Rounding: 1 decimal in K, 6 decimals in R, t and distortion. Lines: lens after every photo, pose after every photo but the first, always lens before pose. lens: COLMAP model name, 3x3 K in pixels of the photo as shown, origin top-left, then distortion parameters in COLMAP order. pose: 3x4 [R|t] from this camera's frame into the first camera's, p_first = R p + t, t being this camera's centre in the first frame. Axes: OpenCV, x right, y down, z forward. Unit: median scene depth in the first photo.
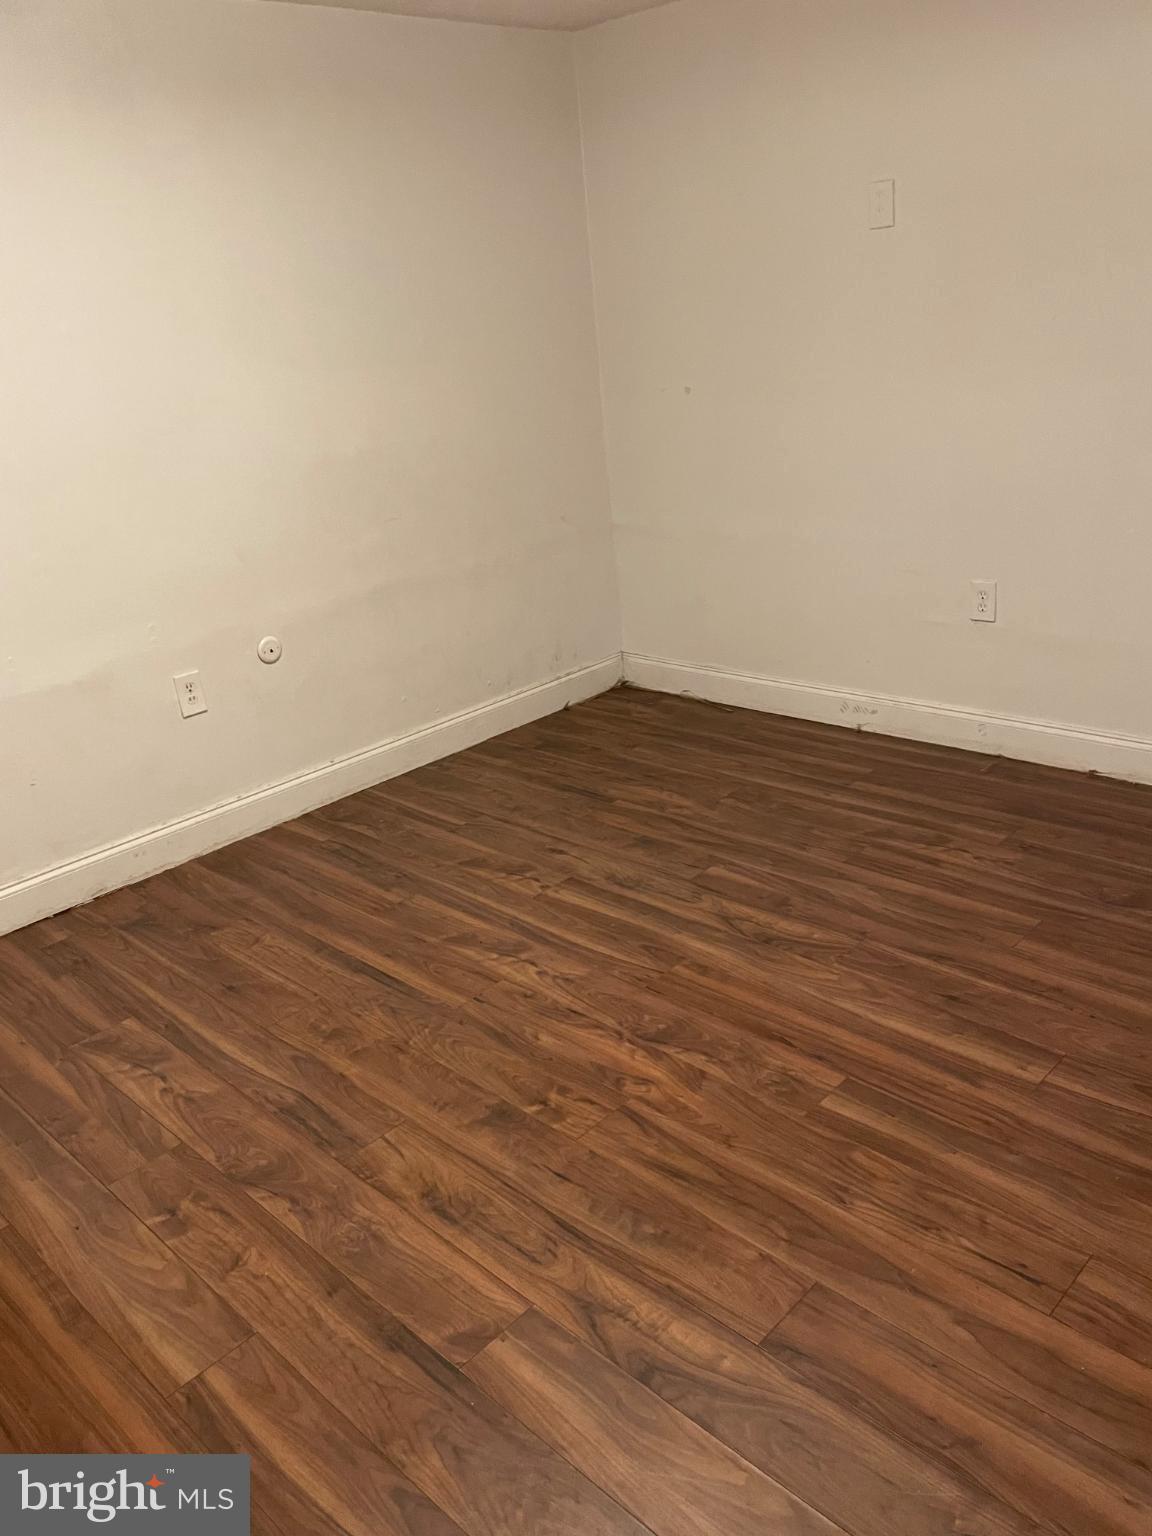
lens RADIAL K [[1150.2, 0, 573.4], [0, 1150.2, 772.1], [0, 0, 1]] dist [0.081840, -0.114691]
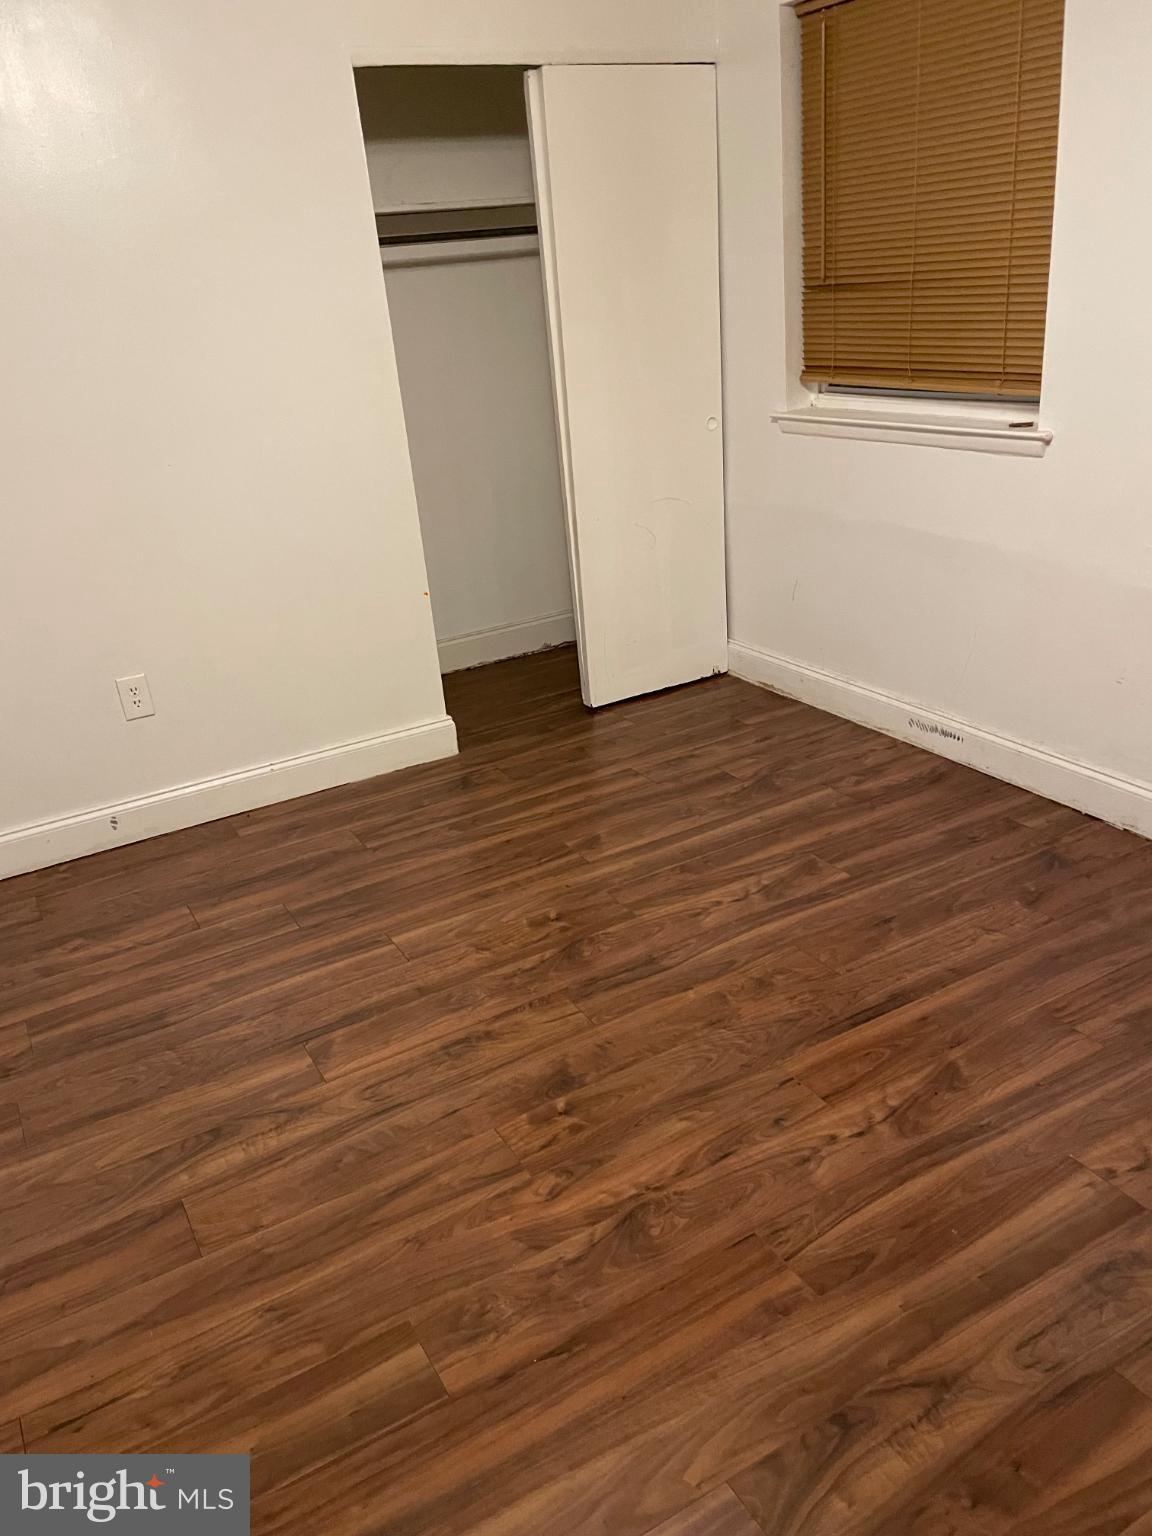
lens RADIAL K [[1150.2, 0, 573.4], [0, 1150.2, 772.1], [0, 0, 1]] dist [0.081840, -0.114691]
pose [[-0.256897, 0.487768, -0.834318, 0.617742], [-0.261555, 0.795984, 0.545893, -0.445613], [0.930373, 0.358458, -0.076908, 0.973440]]
